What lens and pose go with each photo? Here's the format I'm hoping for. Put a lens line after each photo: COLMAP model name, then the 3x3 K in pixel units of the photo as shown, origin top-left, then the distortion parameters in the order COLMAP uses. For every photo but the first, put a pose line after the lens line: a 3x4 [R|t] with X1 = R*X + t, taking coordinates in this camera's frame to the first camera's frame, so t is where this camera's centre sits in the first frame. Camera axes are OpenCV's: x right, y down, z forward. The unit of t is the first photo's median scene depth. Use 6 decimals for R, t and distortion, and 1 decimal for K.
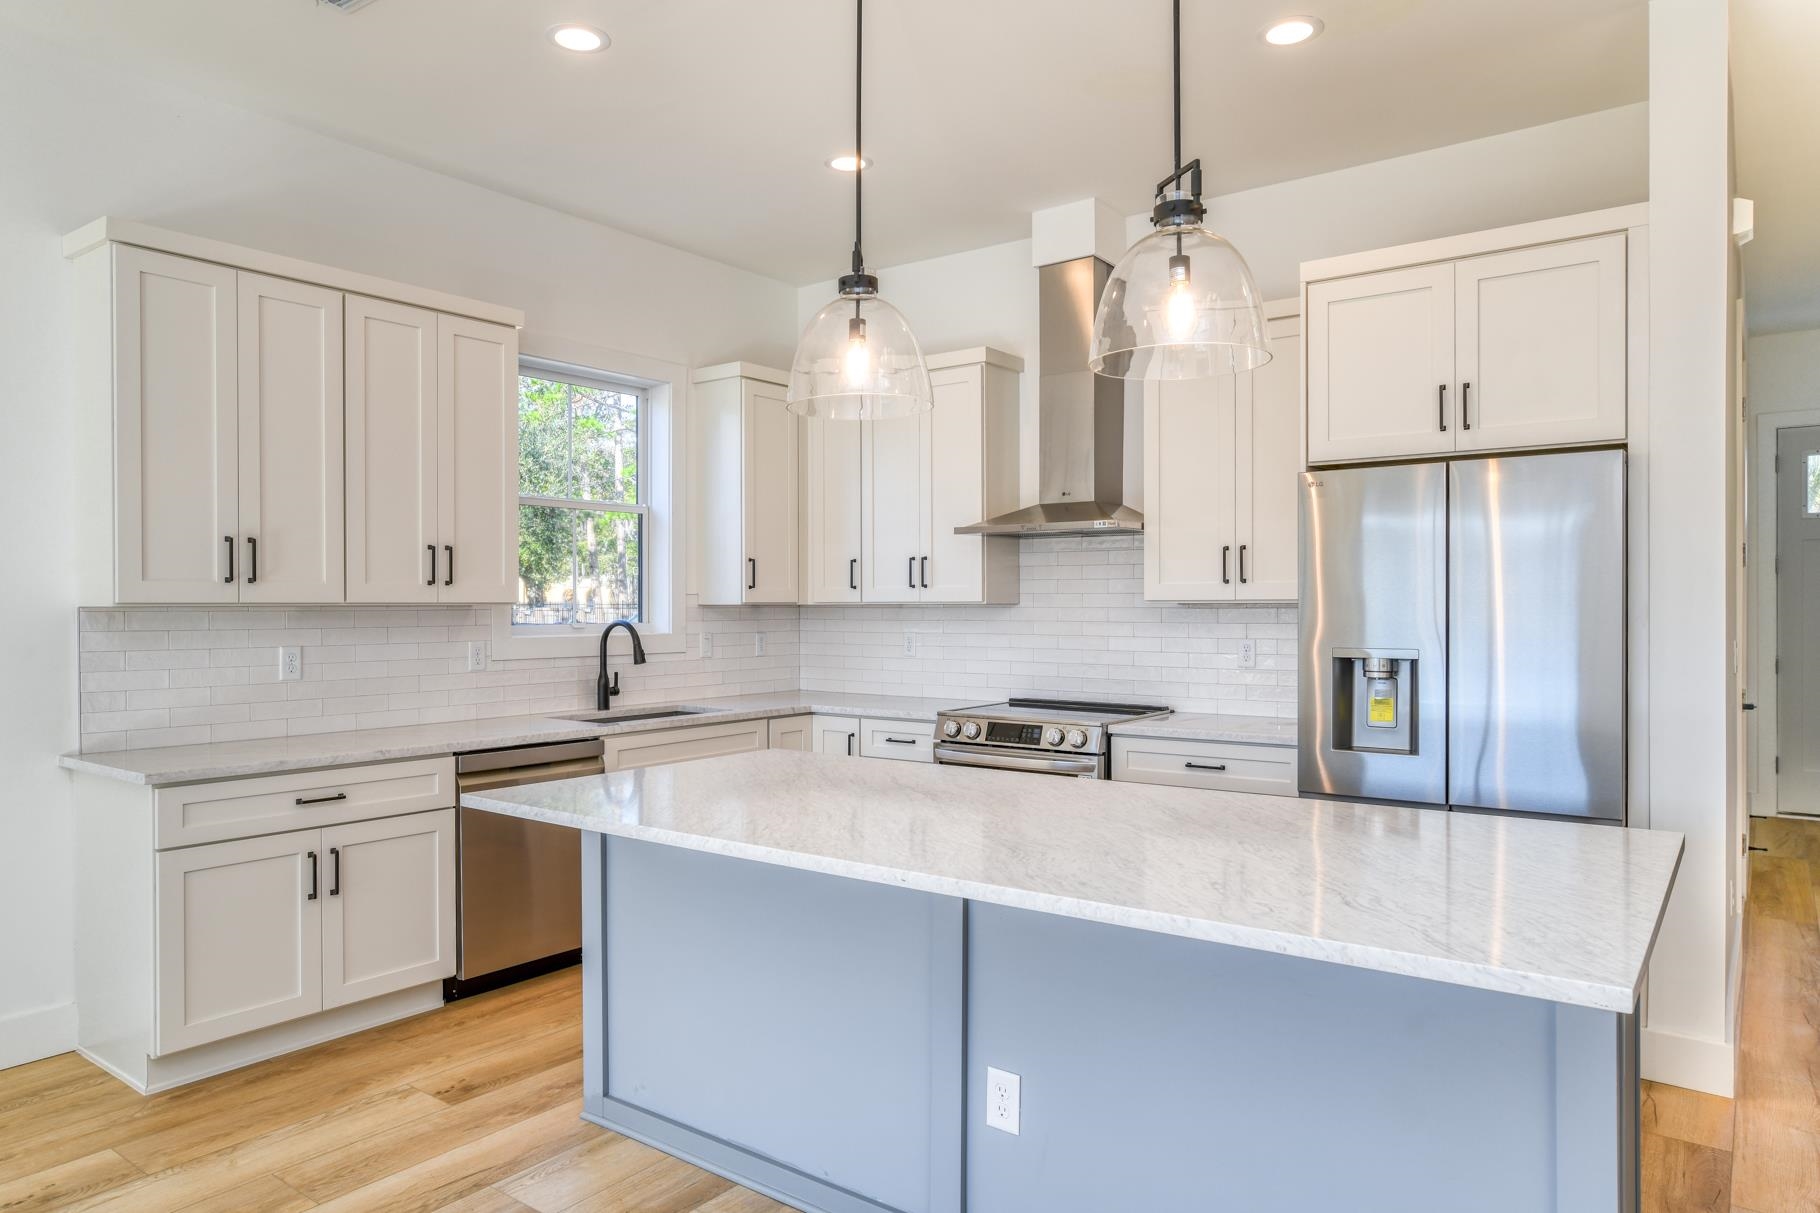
lens RADIAL K [[1164.0, 0, 910.0], [0, 1164.0, 606.5], [0, 0, 1]] dist [0.001537, 0.000700]
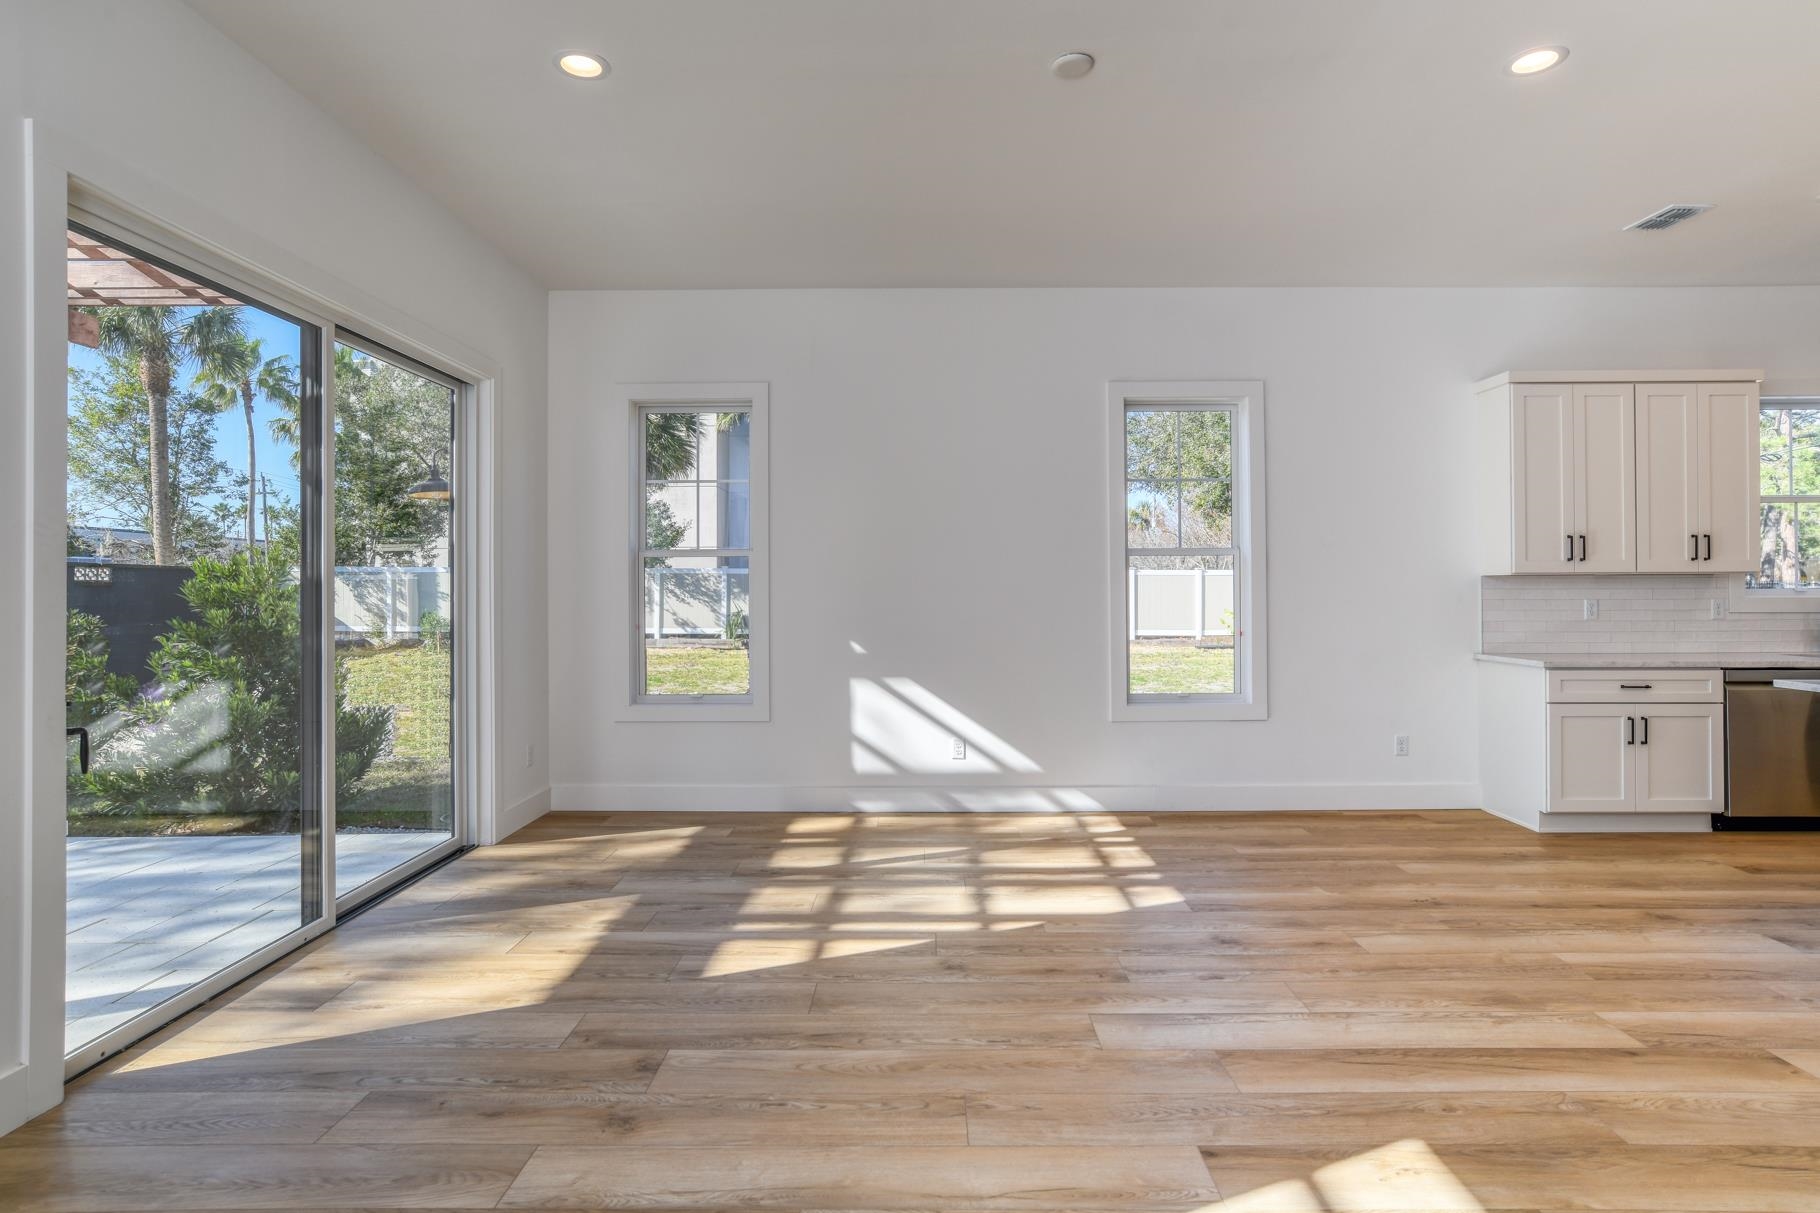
lens RADIAL K [[978.5, 0, 911.2], [0, 978.5, 579.6], [0, 0, 1]] dist [0.003782, 0.001939]
pose [[0.596869, -0.004915, -0.802323, 0.014778], [0.000724, 0.999984, -0.005587, 0.015438], [0.802338, 0.002754, 0.596863, -0.702435]]
